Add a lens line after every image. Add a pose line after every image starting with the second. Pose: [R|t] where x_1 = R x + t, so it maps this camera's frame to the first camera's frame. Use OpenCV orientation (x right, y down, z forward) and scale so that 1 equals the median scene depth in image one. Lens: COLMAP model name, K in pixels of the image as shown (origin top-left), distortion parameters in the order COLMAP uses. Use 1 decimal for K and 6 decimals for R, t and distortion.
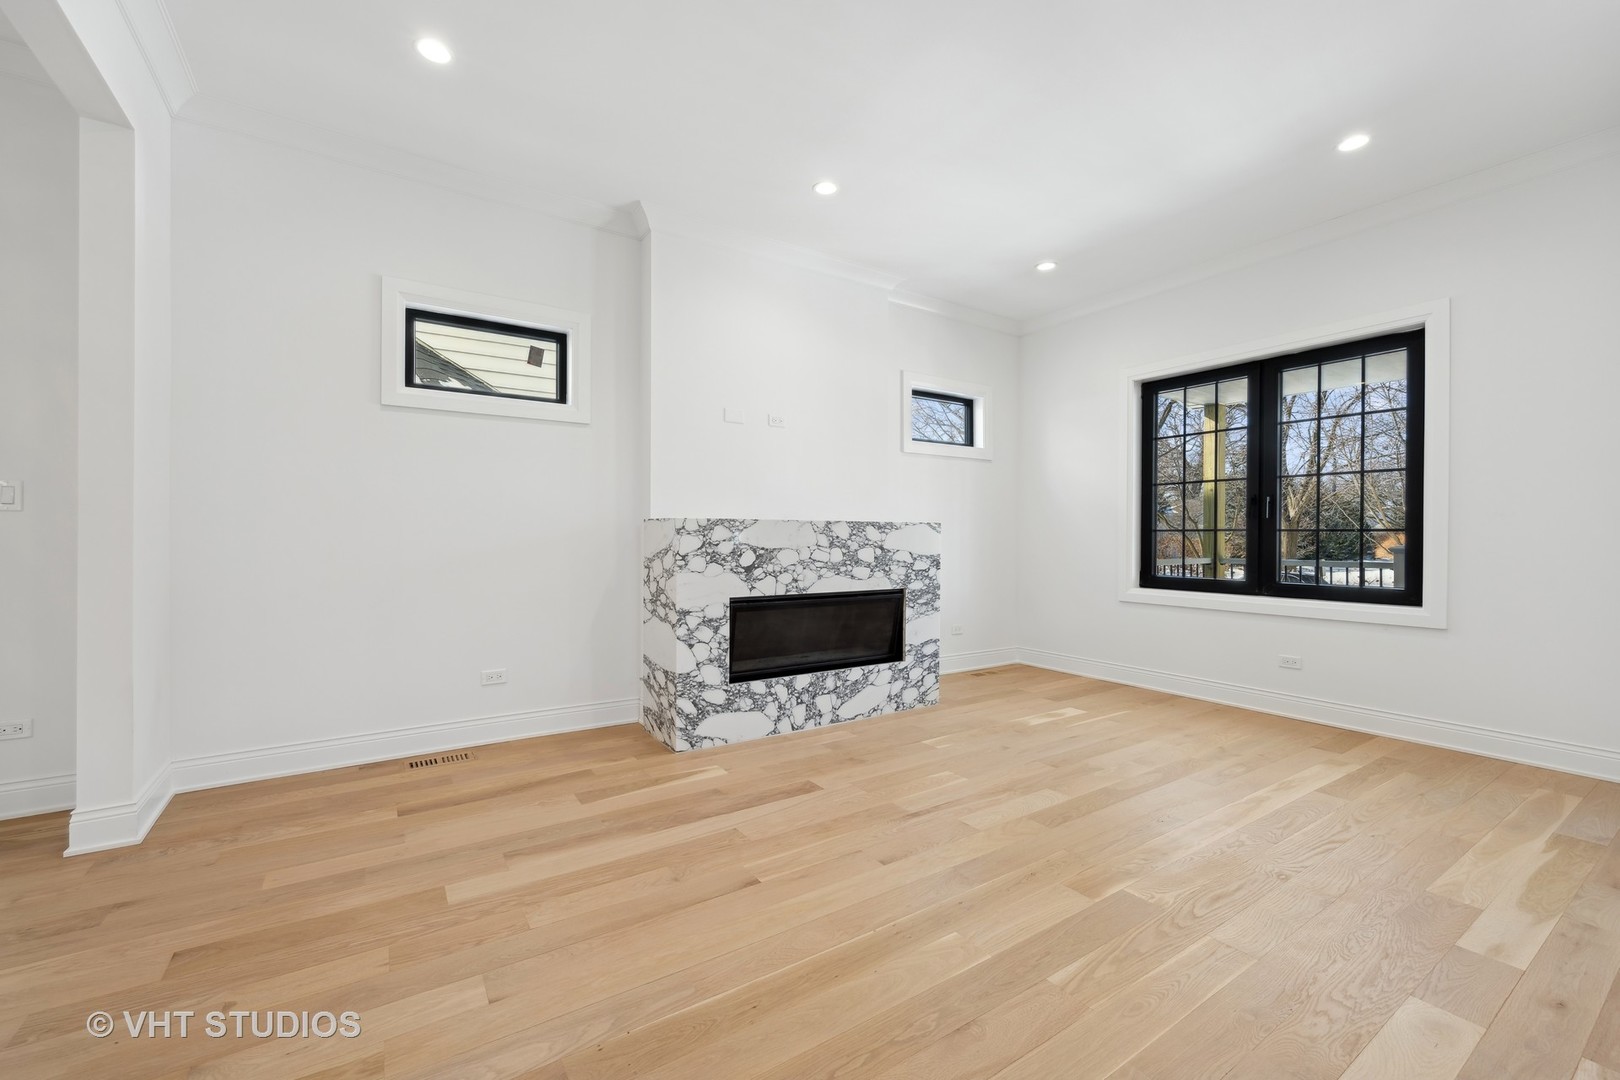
lens RADIAL K [[667.3, 0, 813.9], [0, 667.3, 538.3], [0, 0, 1]] dist [0.000587, 0.000178]
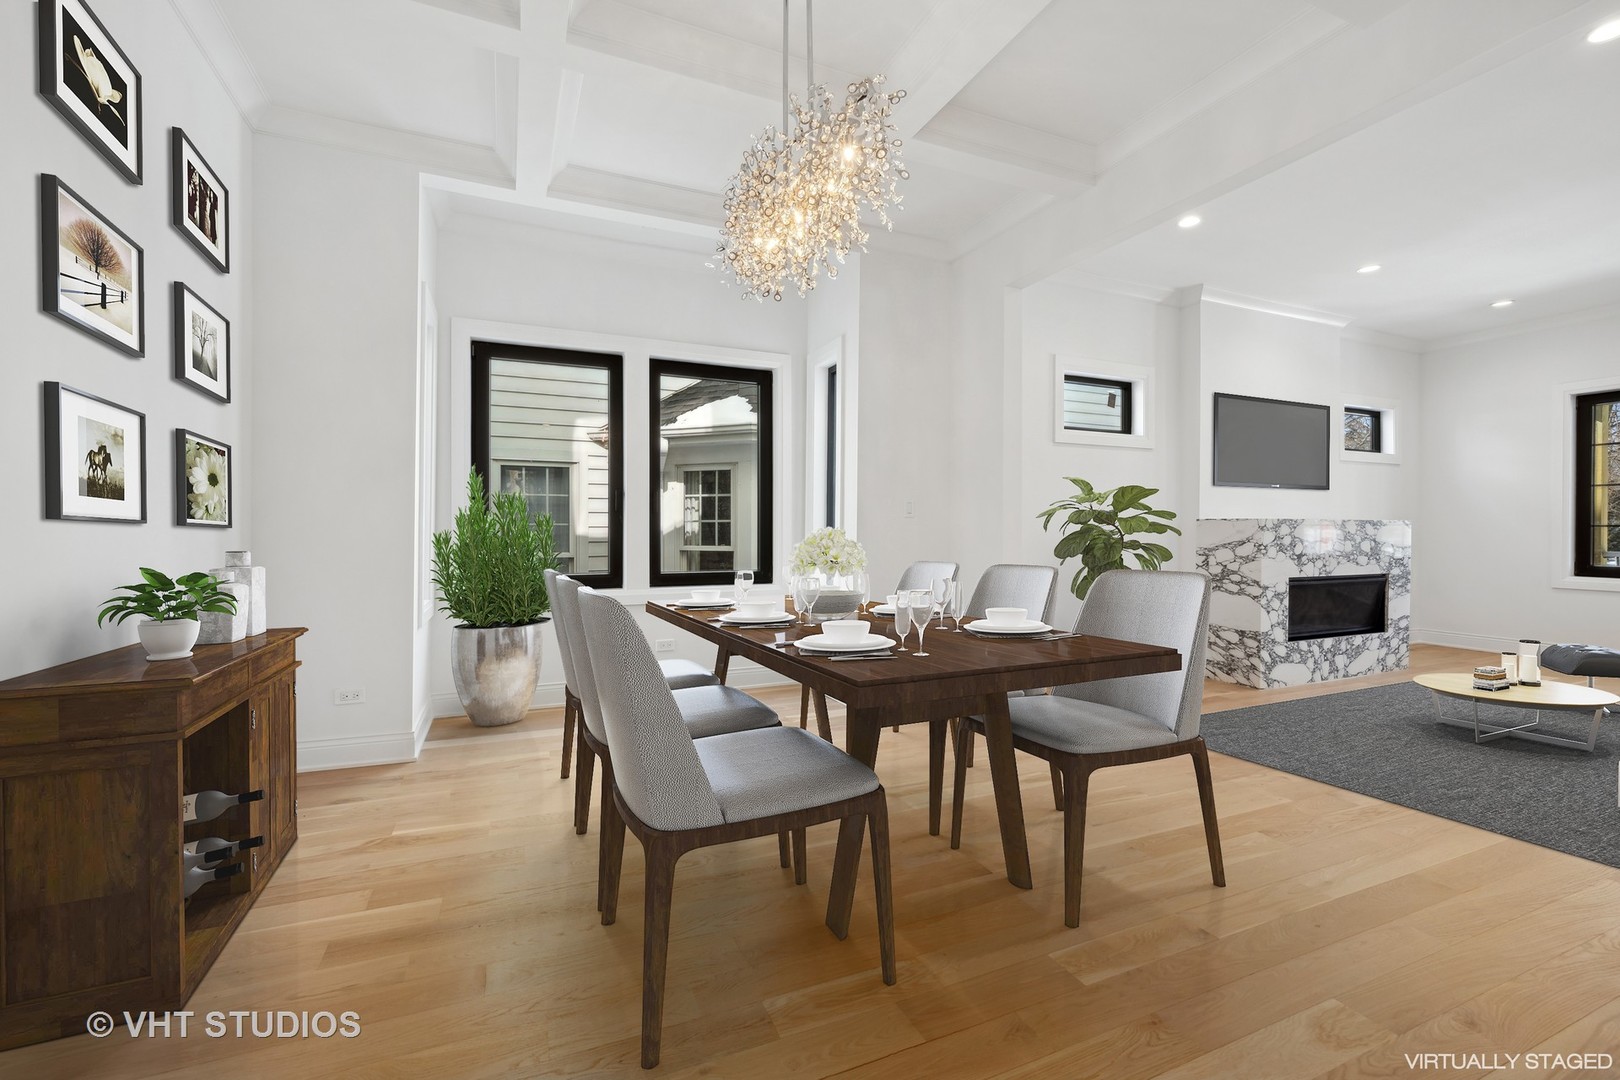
lens RADIAL K [[689.5, 0, 808.6], [0, 689.5, 531.9], [0, 0, 1]] dist [-0.002468, -0.000197]
pose [[0.985087, -0.000713, -0.172056, -0.810533], [0.000759, 1.000000, 0.000200, -0.003864], [0.172056, -0.000327, 0.985087, -0.512440]]
